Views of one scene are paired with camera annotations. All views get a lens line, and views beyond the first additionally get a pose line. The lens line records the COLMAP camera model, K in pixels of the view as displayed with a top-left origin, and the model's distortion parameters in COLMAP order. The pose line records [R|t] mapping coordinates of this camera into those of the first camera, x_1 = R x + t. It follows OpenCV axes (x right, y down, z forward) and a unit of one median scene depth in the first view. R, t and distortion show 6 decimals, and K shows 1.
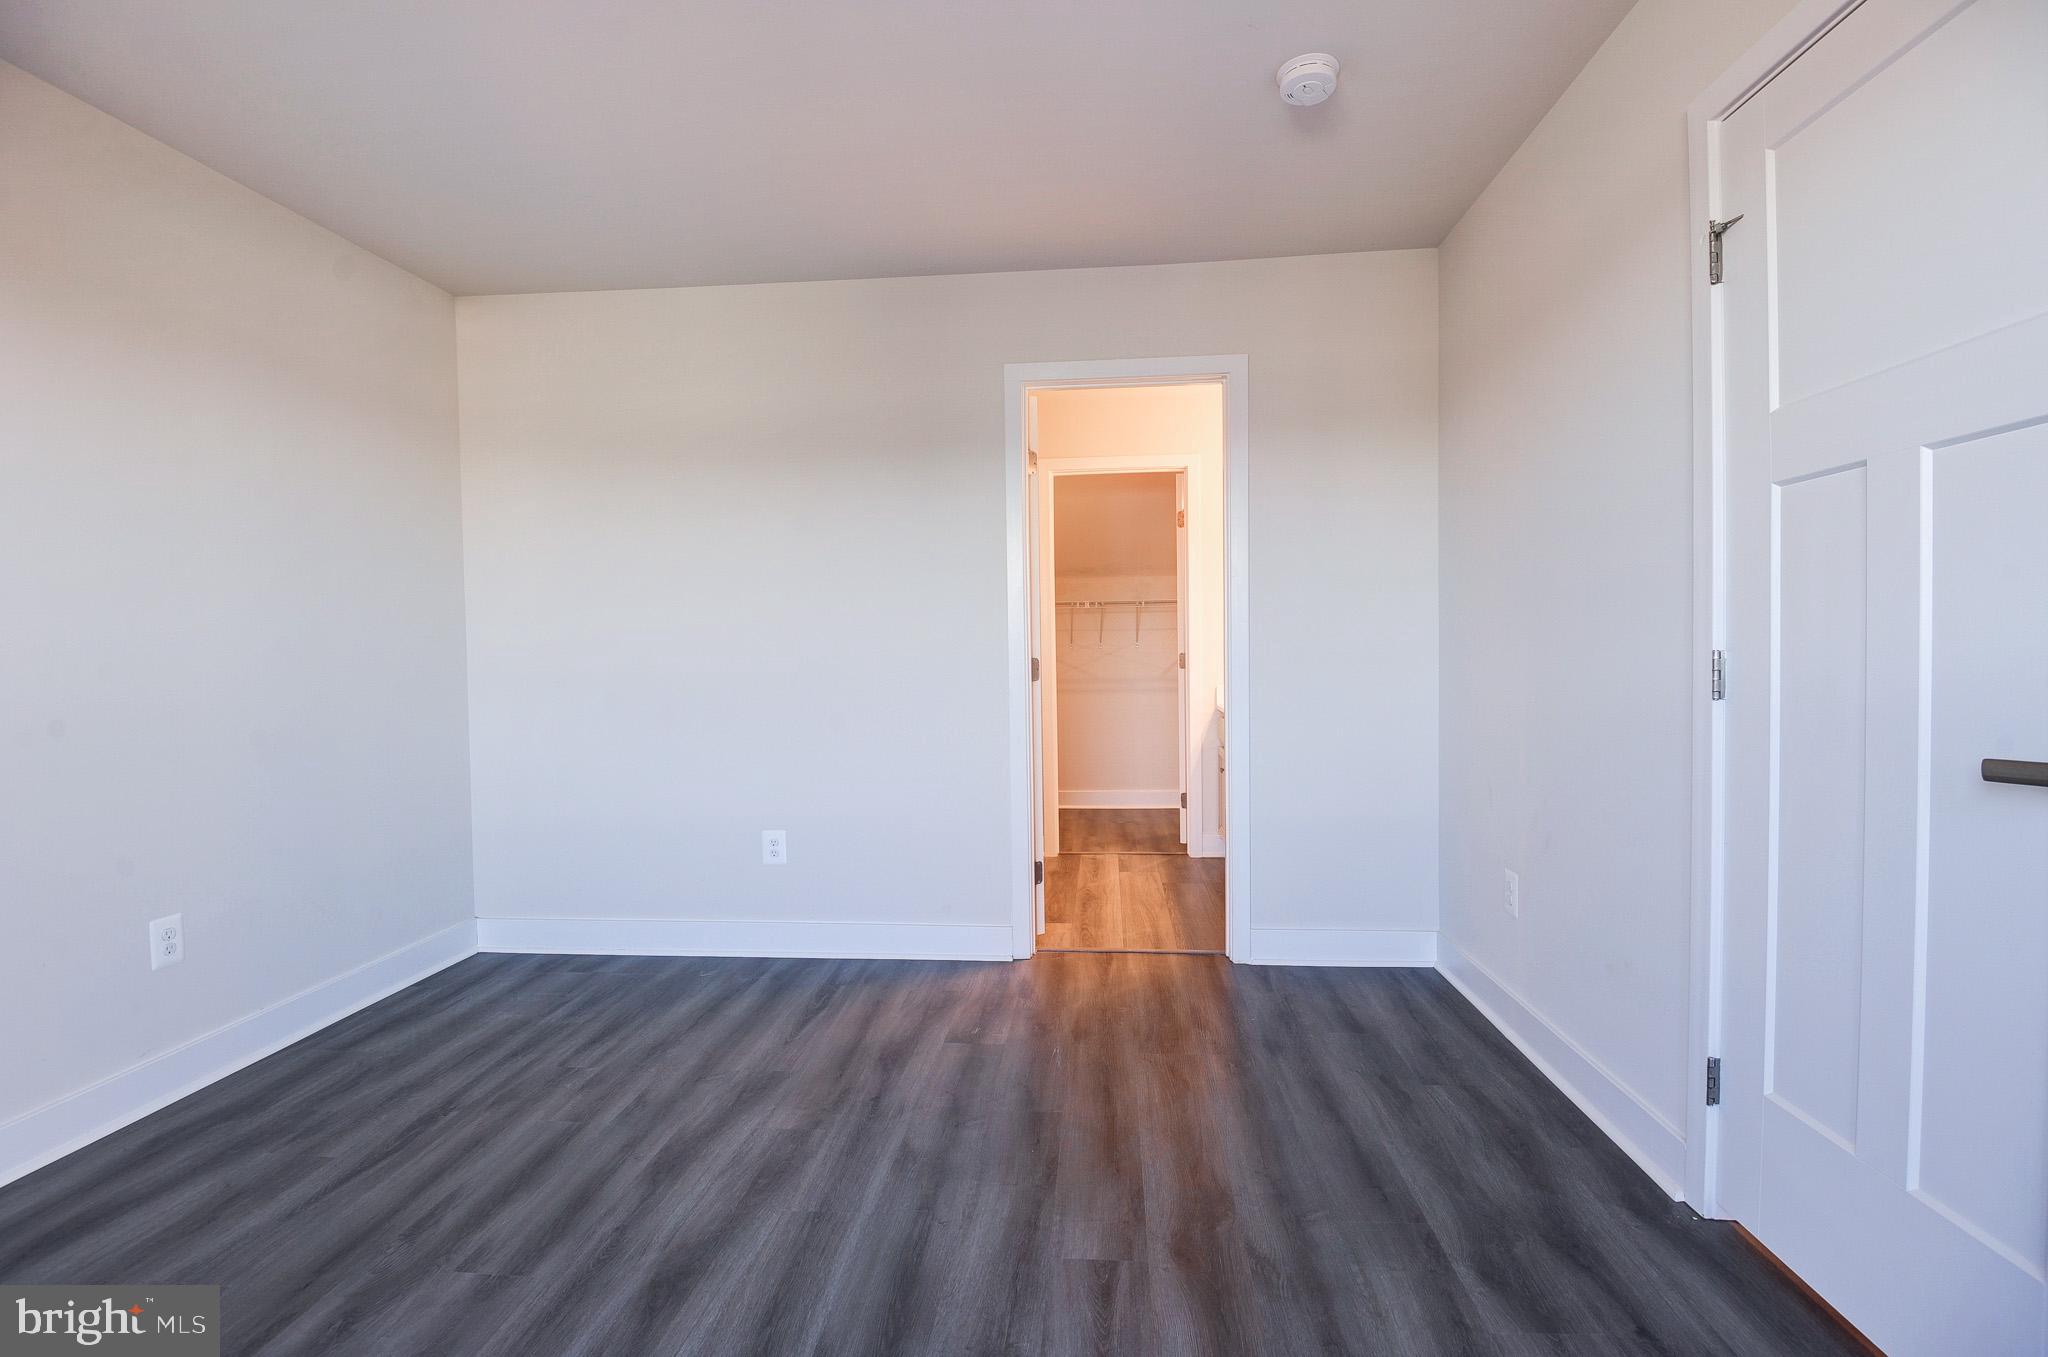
lens RADIAL K [[941.5, 0, 1046.7], [0, 941.5, 673.2], [0, 0, 1]] dist [-0.037184, -0.000643]
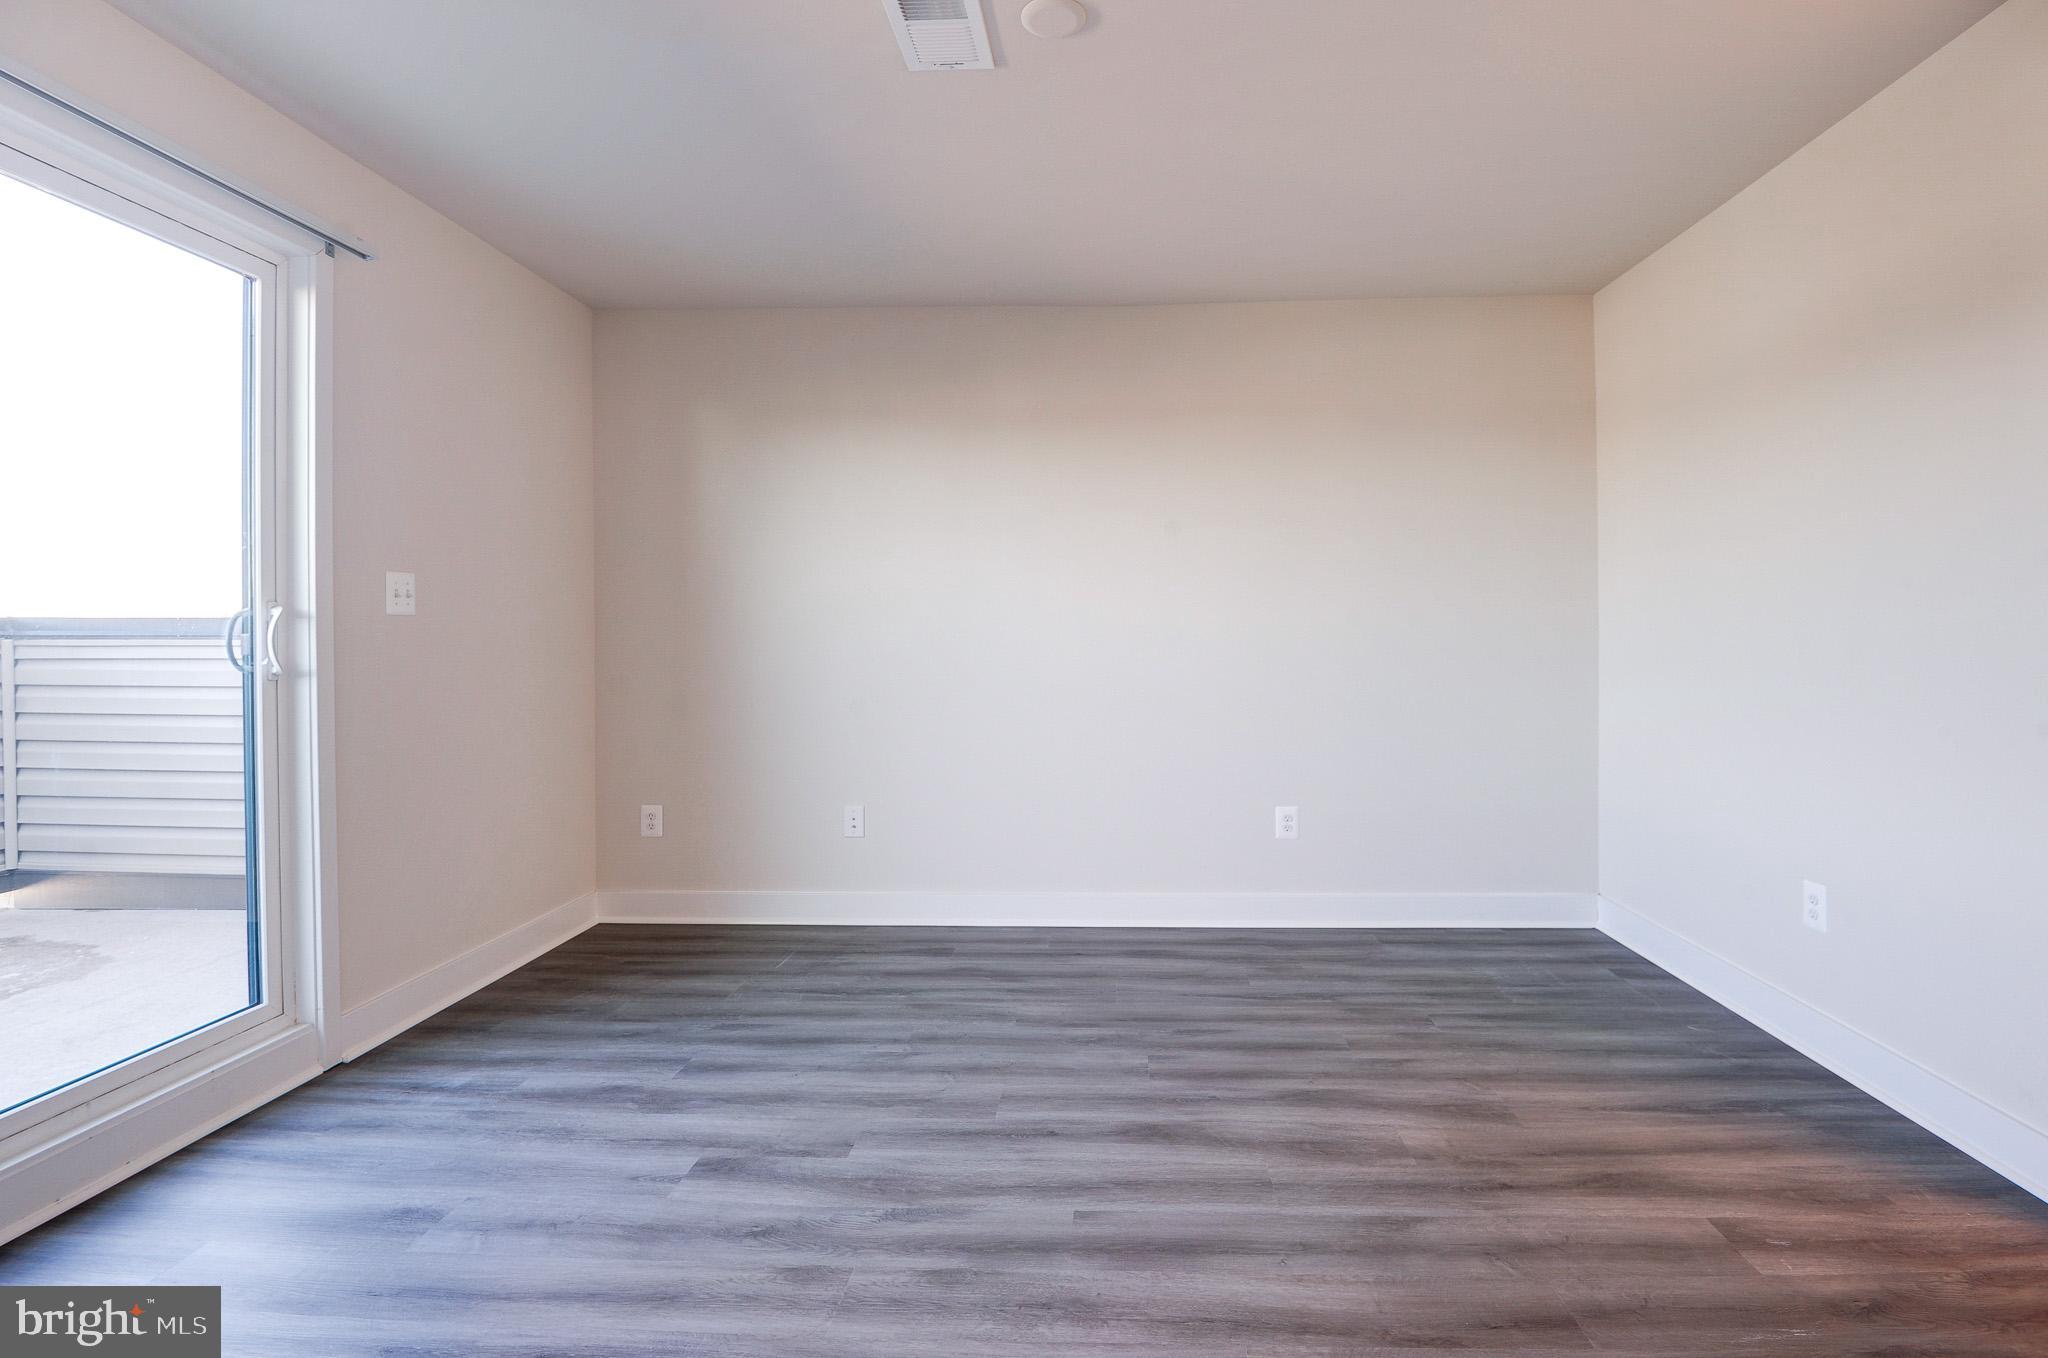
lens RADIAL K [[941.5, 0, 1046.7], [0, 941.5, 673.7], [0, 0, 1]] dist [-0.037184, -0.000643]
pose [[0.028611, 0.056832, -0.997974, 0.574063], [-0.027714, 0.998044, 0.056042, -0.031232], [0.999206, 0.026055, 0.030130, 0.535283]]
